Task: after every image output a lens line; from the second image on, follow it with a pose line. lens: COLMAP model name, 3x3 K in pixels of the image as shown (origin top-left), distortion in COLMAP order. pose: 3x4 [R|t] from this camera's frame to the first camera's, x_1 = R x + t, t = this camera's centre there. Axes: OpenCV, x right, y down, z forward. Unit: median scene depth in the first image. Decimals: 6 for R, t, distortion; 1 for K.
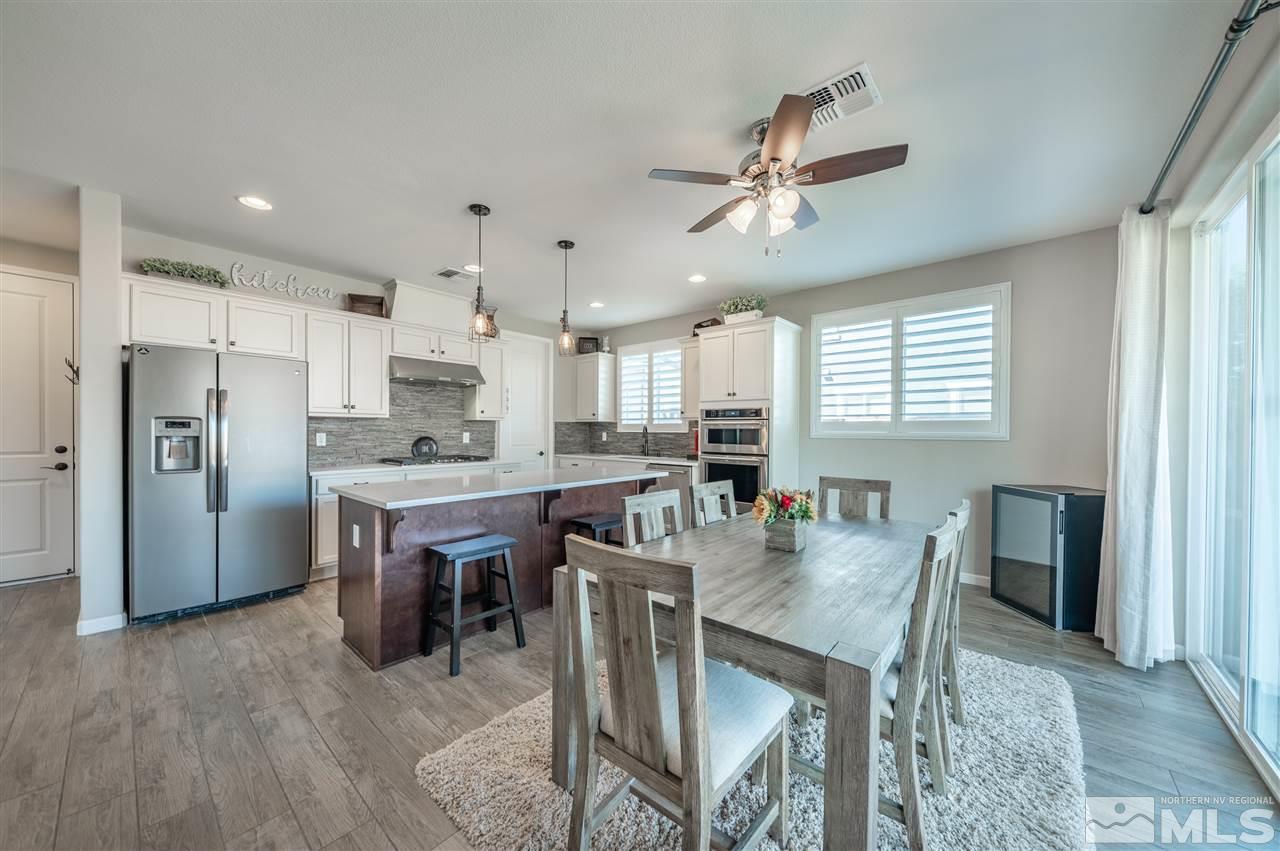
lens RADIAL K [[445.9, 0, 639.3], [0, 445.9, 431.6], [0, 0, 1]] dist [0.005057, -0.002675]
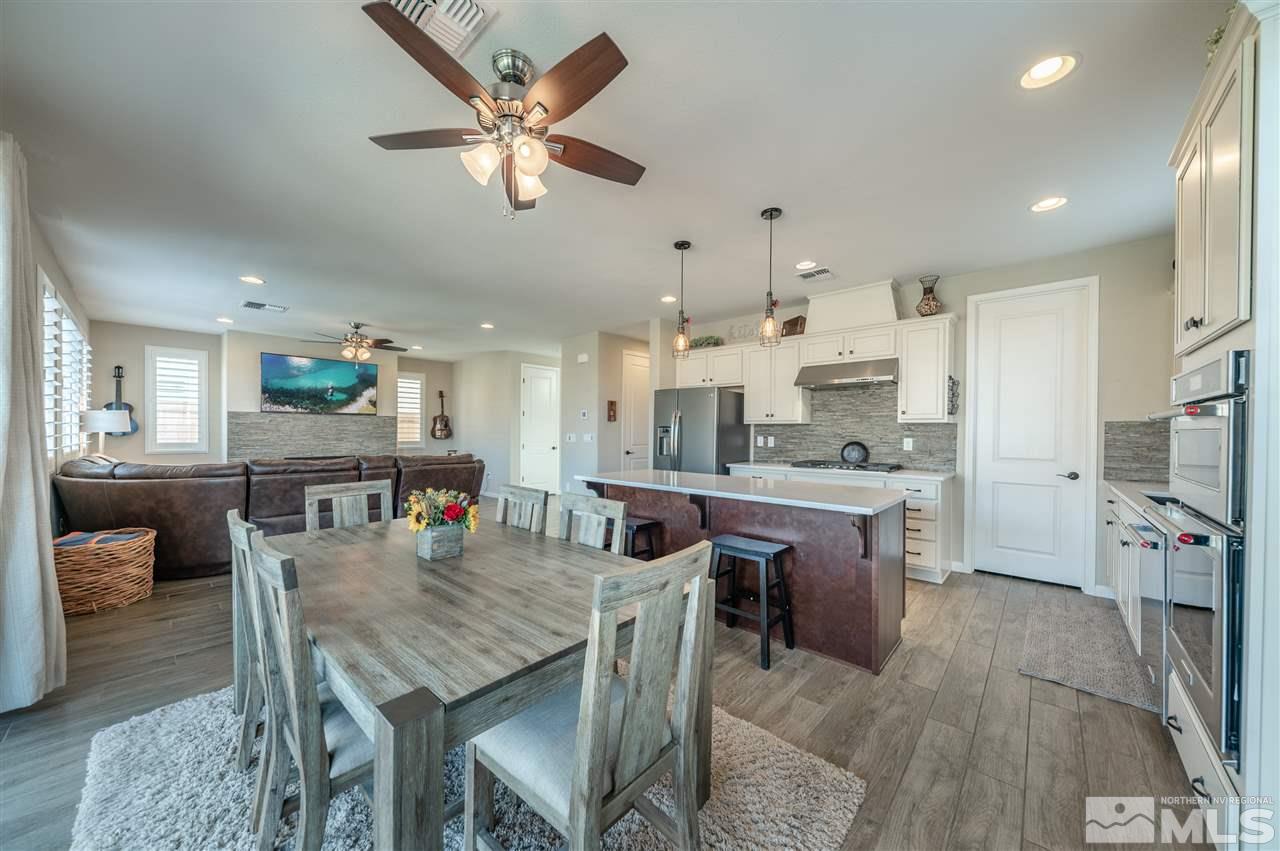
lens RADIAL K [[445.9, 0, 644.9], [0, 445.9, 428.7], [0, 0, 1]] dist [0.005057, -0.002675]
pose [[-0.027816, -0.013636, -0.999520, 0.537789], [-0.010253, 0.999858, -0.013355, 0.000871], [0.999560, 0.009876, -0.027951, 0.621582]]
